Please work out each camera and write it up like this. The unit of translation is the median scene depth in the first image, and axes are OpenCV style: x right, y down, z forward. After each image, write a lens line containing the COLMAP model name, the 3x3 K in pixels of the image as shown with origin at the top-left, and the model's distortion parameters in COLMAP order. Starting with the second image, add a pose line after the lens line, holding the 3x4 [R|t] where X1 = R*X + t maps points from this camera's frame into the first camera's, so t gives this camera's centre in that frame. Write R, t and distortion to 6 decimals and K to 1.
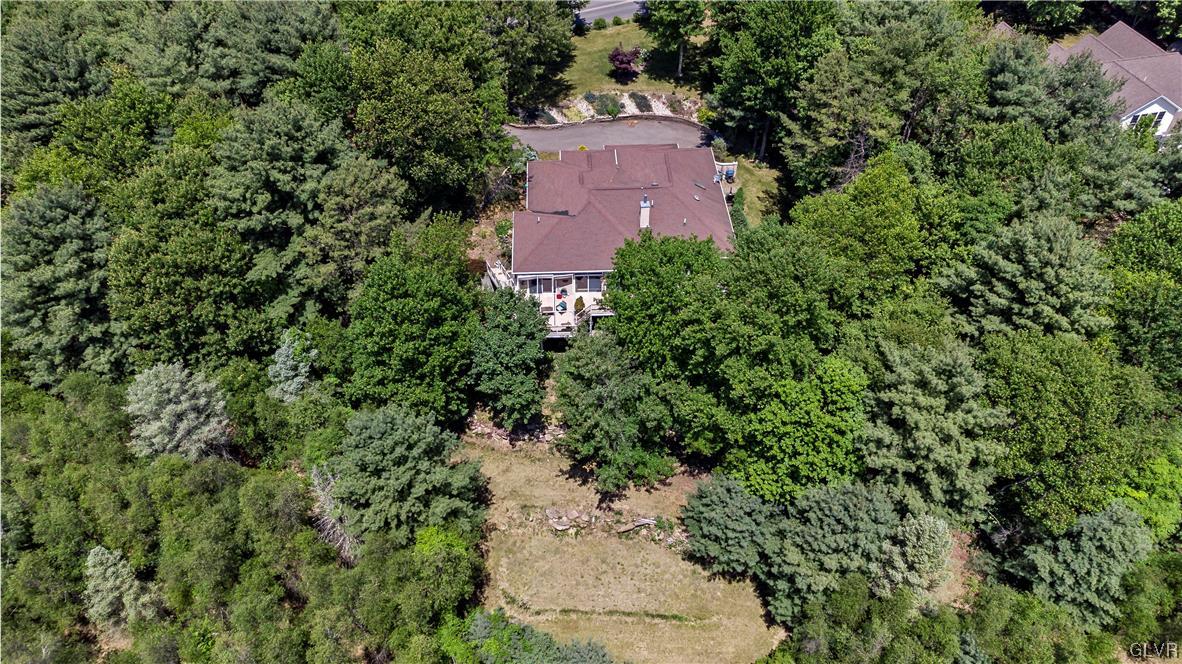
lens RADIAL K [[876.2, 0, 600.0], [0, 876.2, 346.6], [0, 0, 1]] dist [0.049212, 0.003076]
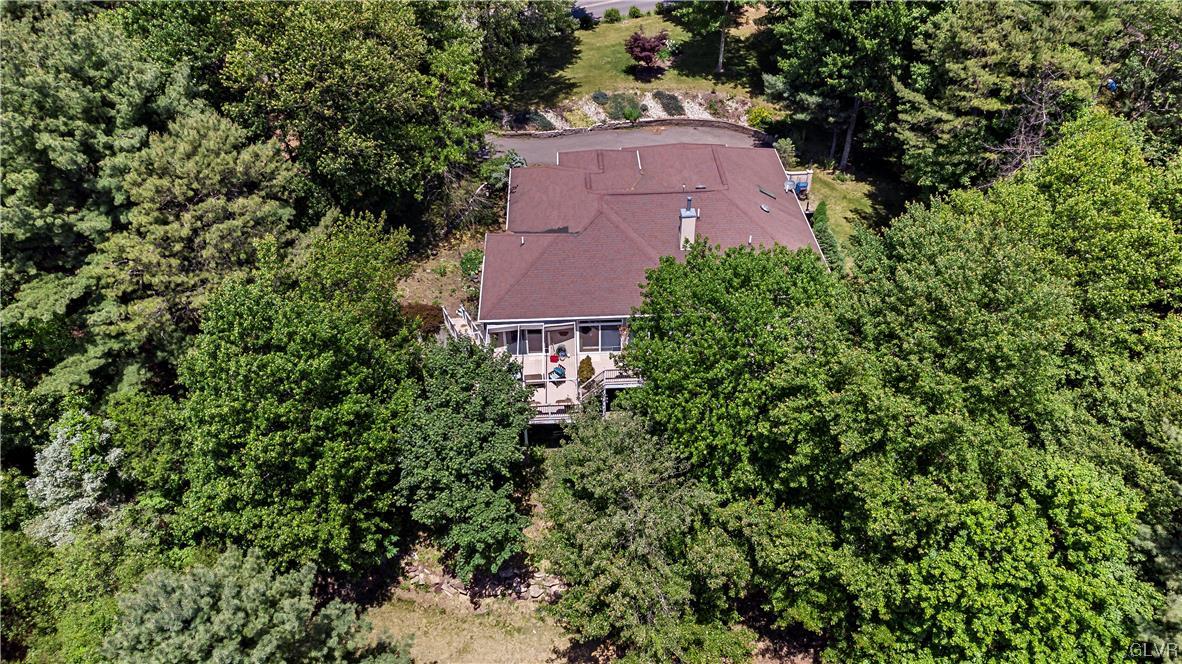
lens RADIAL K [[894.6, 0, 596.1], [0, 894.6, 332.7], [0, 0, 1]] dist [0.007563, 0.092372]
pose [[0.999818, -0.009063, -0.016764, -0.005668], [0.007067, 0.993279, -0.115531, -0.001241], [0.017698, 0.115392, 0.993162, 0.397260]]
